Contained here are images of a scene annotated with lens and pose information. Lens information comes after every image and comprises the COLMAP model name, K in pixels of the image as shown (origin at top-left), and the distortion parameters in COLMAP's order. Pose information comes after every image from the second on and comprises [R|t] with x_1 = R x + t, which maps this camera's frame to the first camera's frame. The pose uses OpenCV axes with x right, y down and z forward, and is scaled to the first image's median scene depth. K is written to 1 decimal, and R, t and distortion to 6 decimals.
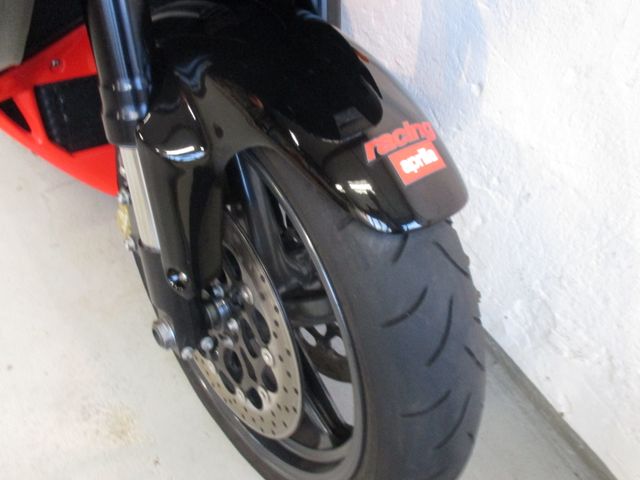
lens RADIAL K [[535.3, 0, 320.0], [0, 535.3, 240.0], [0, 0, 1]] dist [0.002829, -0.056923]
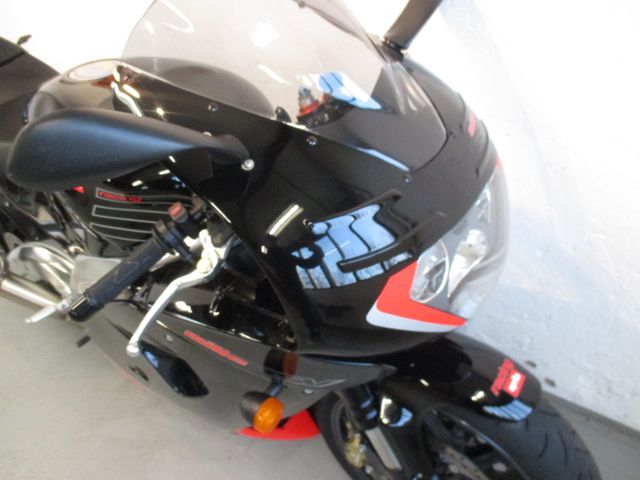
lens RADIAL K [[535.3, 0, 320.0], [0, 535.3, 240.0], [0, 0, 1]] dist [0.002829, -0.056923]
pose [[0.892929, -0.449566, 0.023845, -0.157100], [0.445017, 0.873403, -0.197803, -0.284531], [0.068099, 0.187235, 0.979952, -0.650344]]
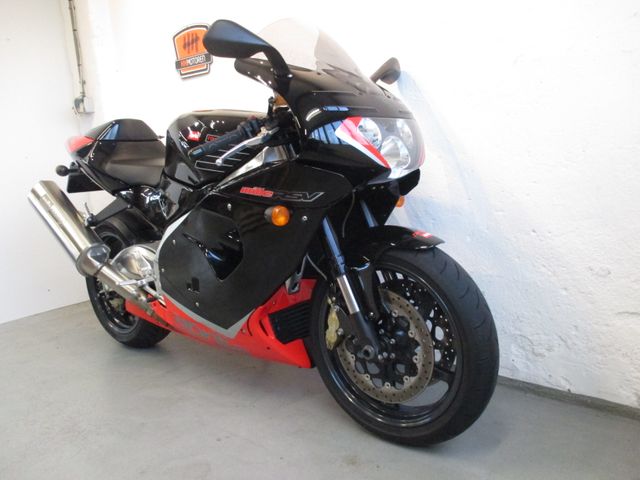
lens RADIAL K [[535.3, 0, 320.0], [0, 535.3, 240.0], [0, 0, 1]] dist [0.002829, -0.056923]
pose [[0.933290, -0.323129, 0.156706, -0.537529], [0.349049, 0.713572, -0.607437, 0.908107], [0.084460, 0.621613, 0.778758, -0.945967]]
